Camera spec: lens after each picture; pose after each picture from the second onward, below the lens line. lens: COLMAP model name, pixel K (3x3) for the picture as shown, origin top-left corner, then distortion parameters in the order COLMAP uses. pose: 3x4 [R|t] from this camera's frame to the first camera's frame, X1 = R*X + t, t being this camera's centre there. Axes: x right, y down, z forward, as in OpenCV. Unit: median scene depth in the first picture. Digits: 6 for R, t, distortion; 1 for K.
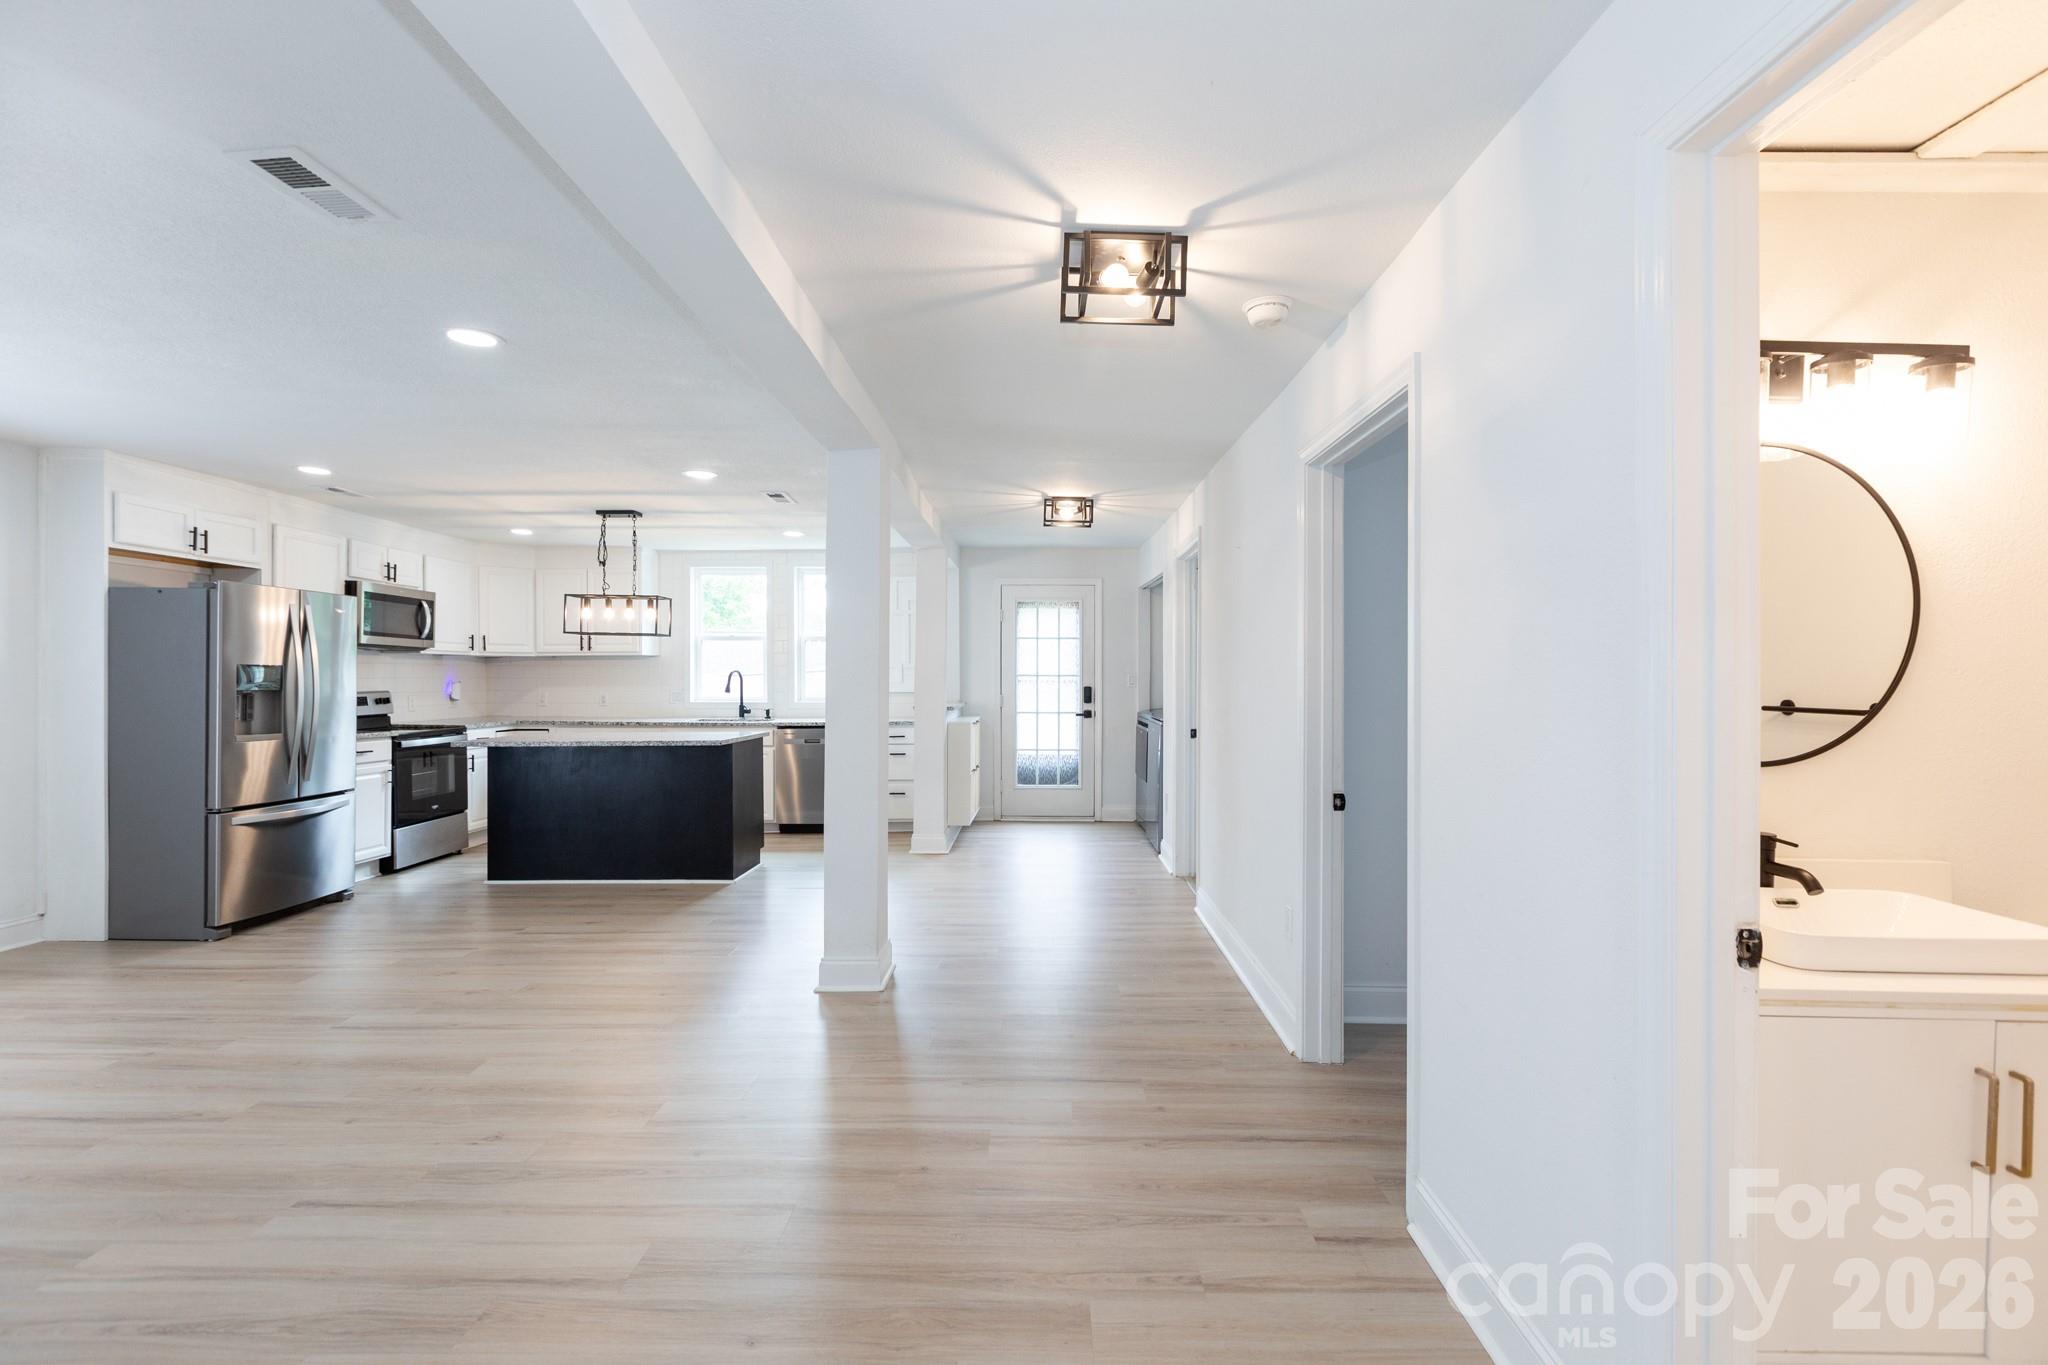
lens RADIAL K [[935.1, 0, 1038.8], [0, 935.1, 682.7], [0, 0, 1]] dist [0.009697, -0.005636]
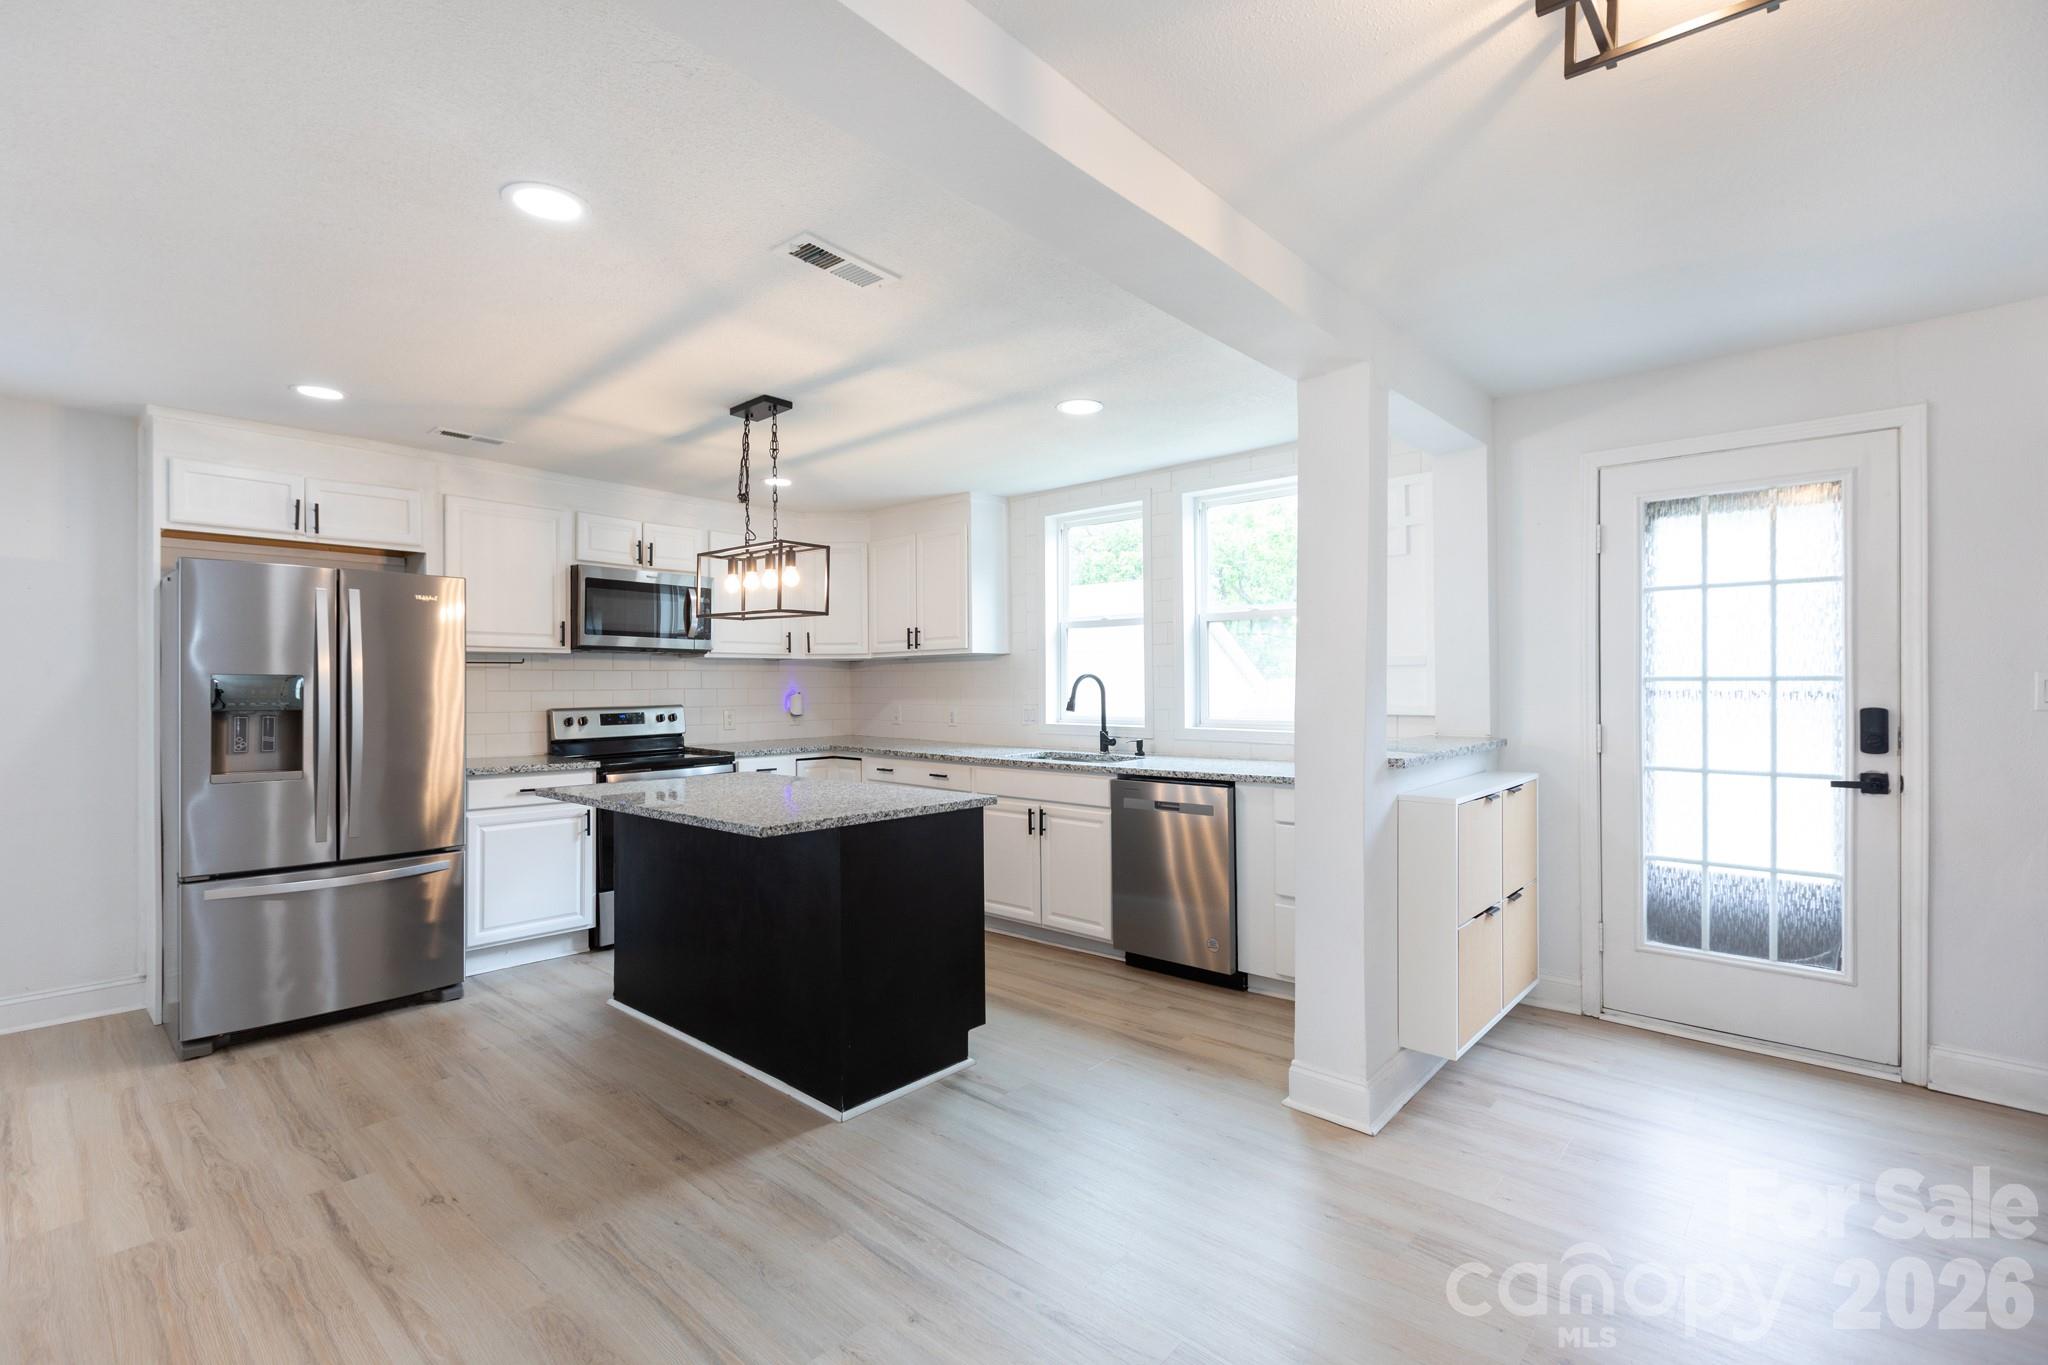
lens RADIAL K [[935.1, 0, 1034.1], [0, 935.1, 683.7], [0, 0, 1]] dist [0.009697, -0.005636]
pose [[0.749679, -0.004808, -0.661784, 0.057201], [0.002065, 0.999986, -0.004926, -0.005060], [0.661798, 0.002326, 0.749678, 0.591334]]
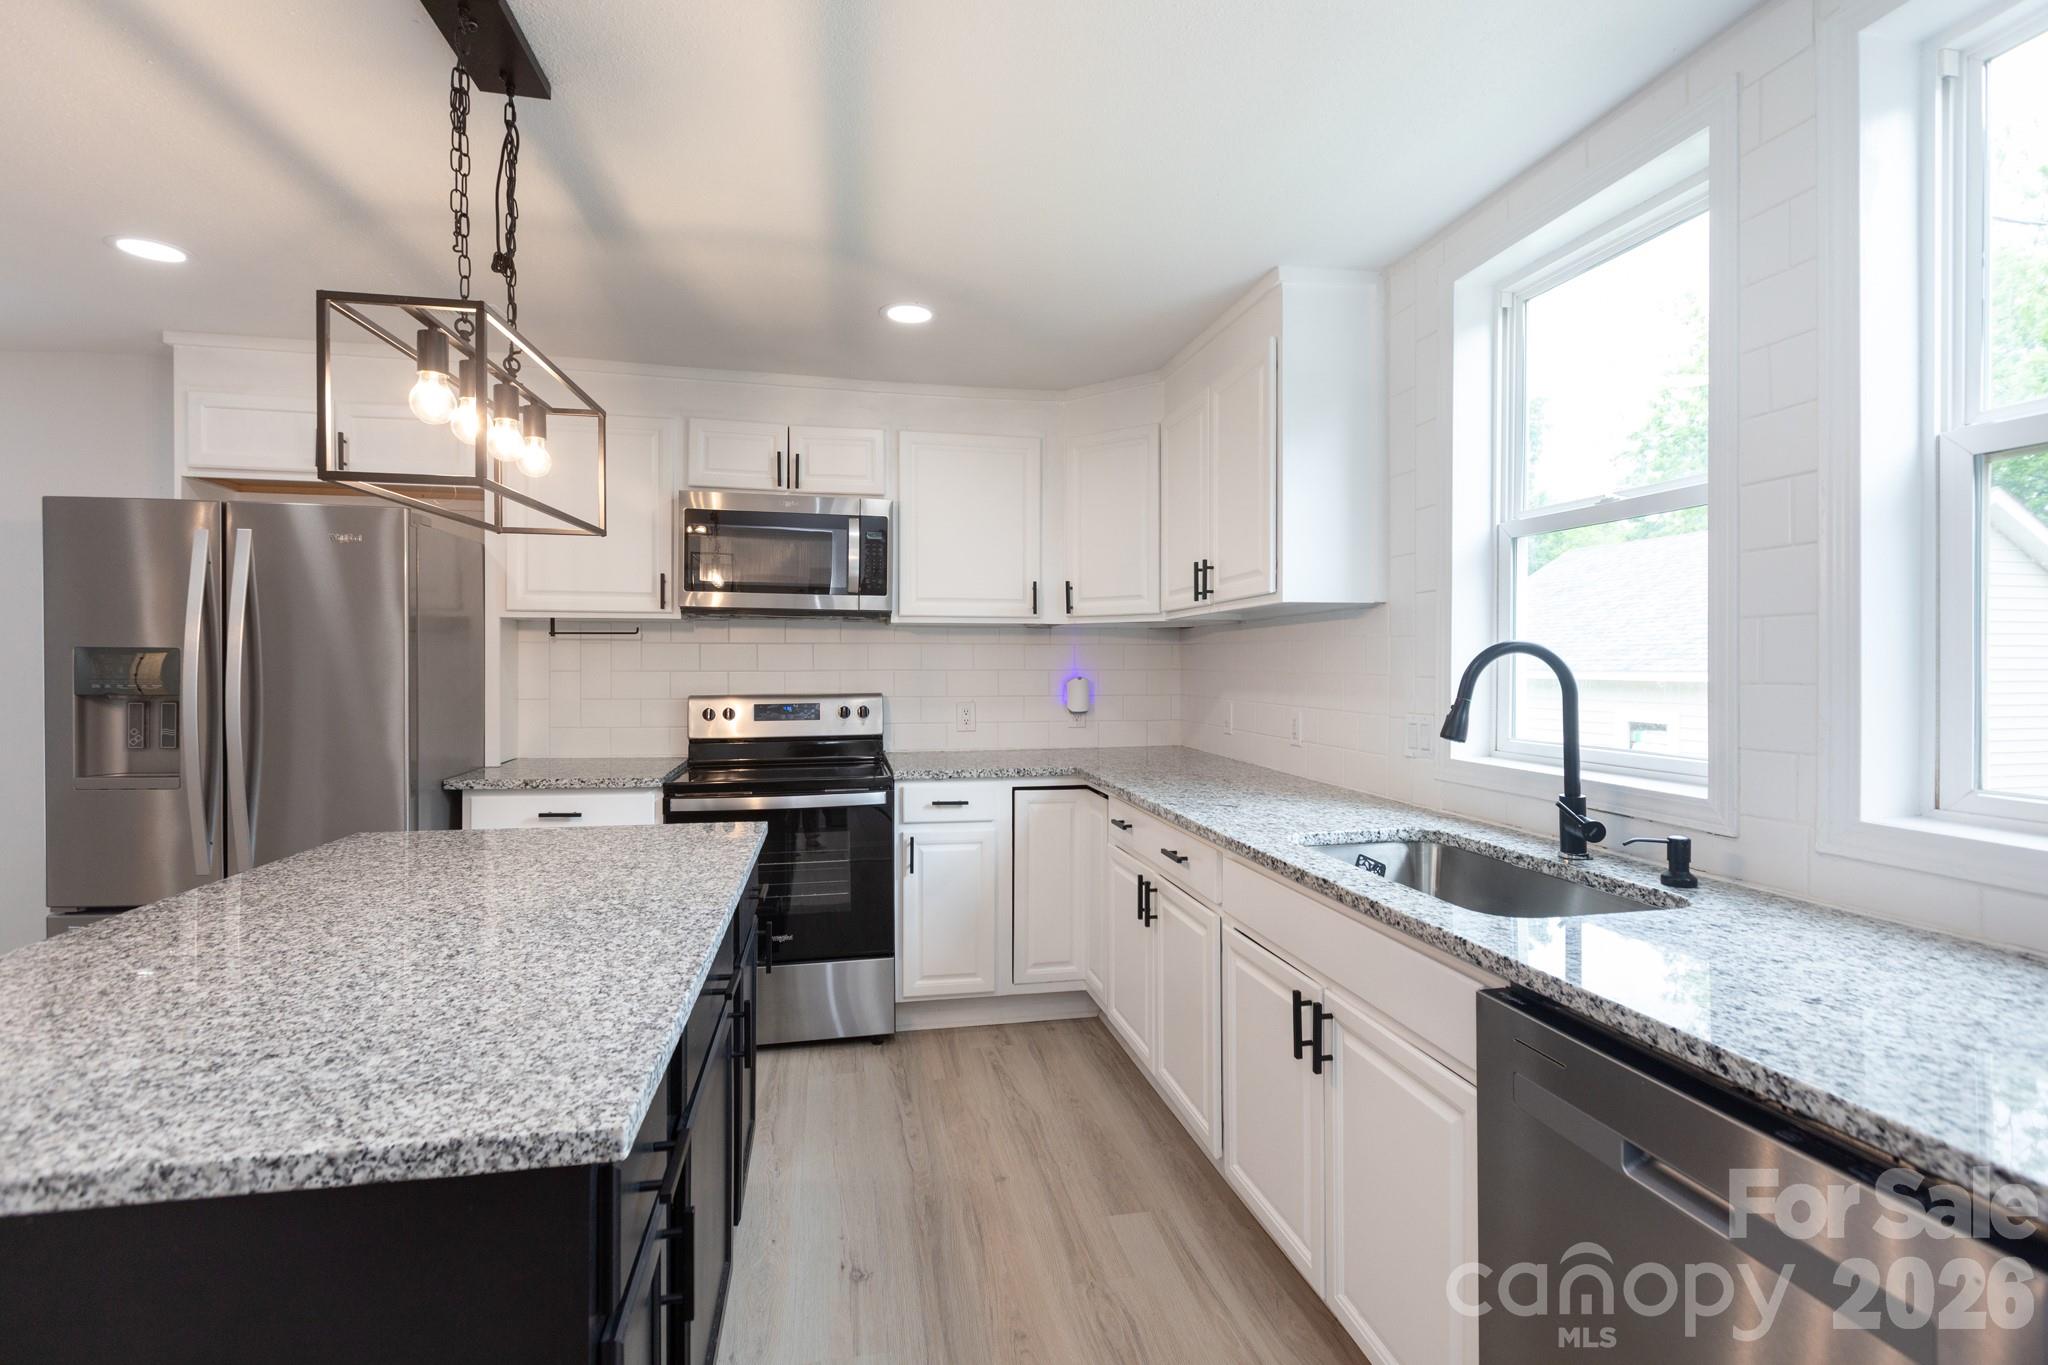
lens RADIAL K [[935.1, 0, 1033.3], [0, 935.1, 661.4], [0, 0, 1]] dist [0.009697, -0.005636]
pose [[0.224634, -0.007376, -0.974415, -0.145093], [-0.008061, 0.999923, -0.009427, -0.005706], [0.974410, 0.009973, 0.224558, 0.945428]]
